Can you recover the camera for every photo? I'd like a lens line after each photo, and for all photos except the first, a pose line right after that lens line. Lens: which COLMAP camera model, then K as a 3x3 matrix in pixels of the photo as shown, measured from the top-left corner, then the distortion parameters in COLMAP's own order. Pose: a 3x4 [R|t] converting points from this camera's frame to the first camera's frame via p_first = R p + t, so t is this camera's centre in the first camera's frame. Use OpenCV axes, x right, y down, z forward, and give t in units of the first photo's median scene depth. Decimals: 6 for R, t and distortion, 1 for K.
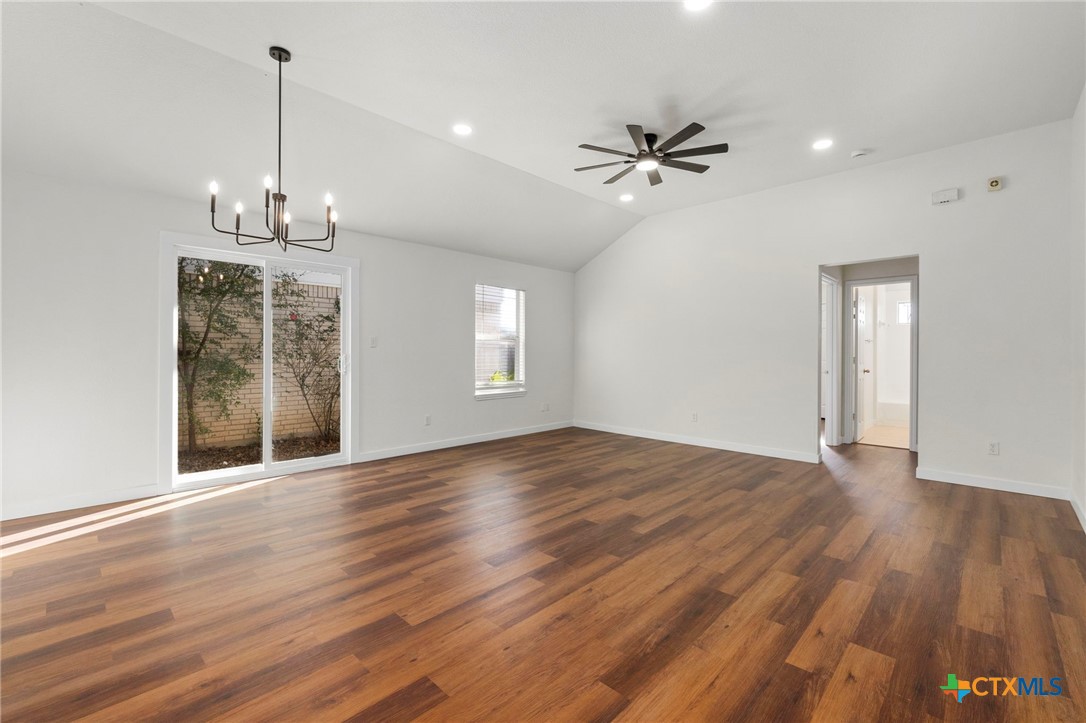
lens RADIAL K [[466.0, 0, 538.6], [0, 466.0, 353.6], [0, 0, 1]] dist [-0.006406, -0.000239]
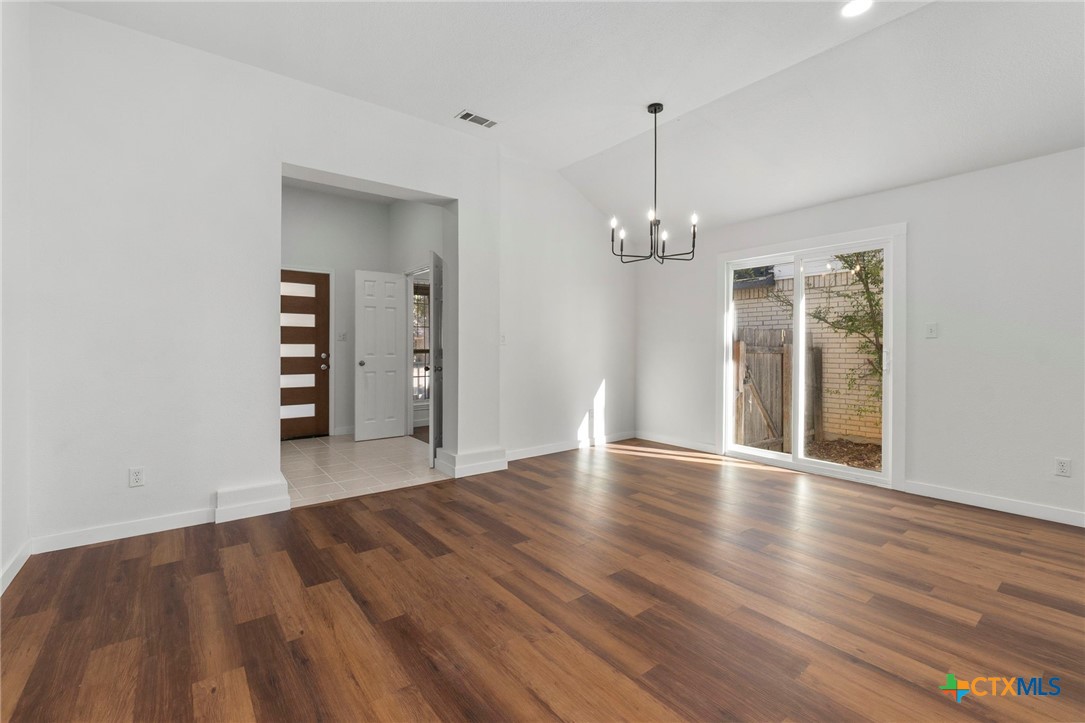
lens RADIAL K [[469.6, 0, 539.2], [0, 469.6, 344.6], [0, 0, 1]] dist [-0.007831, -0.000039]
pose [[-0.135136, -0.007288, -0.990800, 0.769490], [-0.003289, 0.999971, -0.006907, 0.003591], [0.990822, 0.002325, -0.135156, 0.893783]]
